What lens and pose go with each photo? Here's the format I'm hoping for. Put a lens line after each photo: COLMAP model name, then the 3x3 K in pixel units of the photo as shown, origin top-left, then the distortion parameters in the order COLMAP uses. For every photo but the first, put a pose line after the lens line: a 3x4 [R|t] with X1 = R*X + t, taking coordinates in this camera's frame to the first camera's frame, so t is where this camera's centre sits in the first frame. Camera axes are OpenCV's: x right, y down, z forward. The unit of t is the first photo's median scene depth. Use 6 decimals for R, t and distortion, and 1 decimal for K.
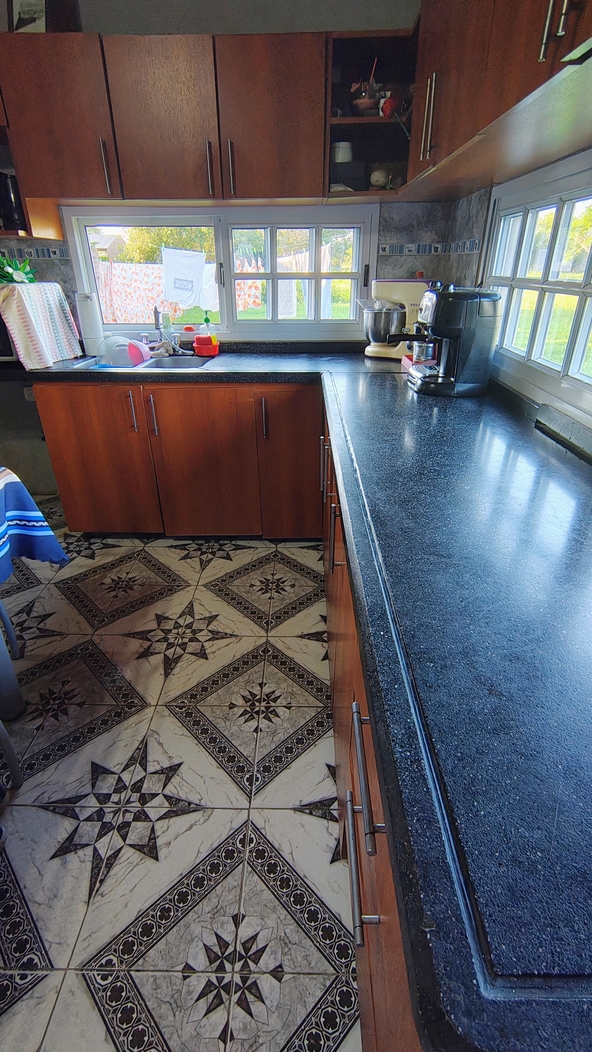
lens RADIAL K [[485.9, 0, 289.5], [0, 485.9, 507.4], [0, 0, 1]] dist [-0.007773, 0.003792]
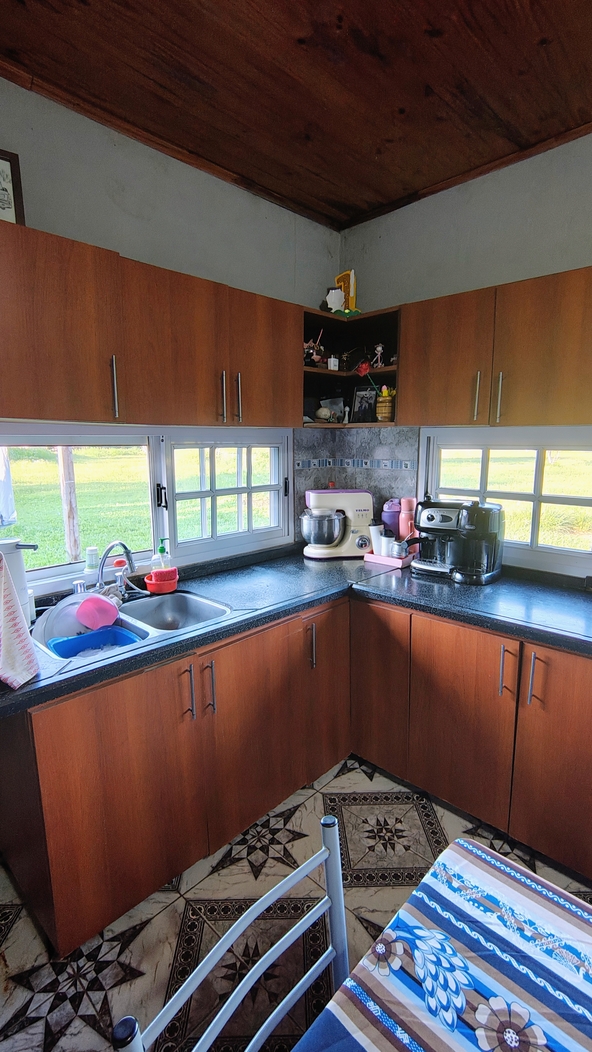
lens RADIAL K [[485.9, 0, 270.8], [0, 485.9, 515.8], [0, 0, 1]] dist [-0.007773, 0.003792]
pose [[0.689559, -0.111253, 0.715633, -0.630130], [0.327331, 0.929321, -0.170931, -0.242797], [-0.646036, 0.352116, 0.677238, 0.314950]]
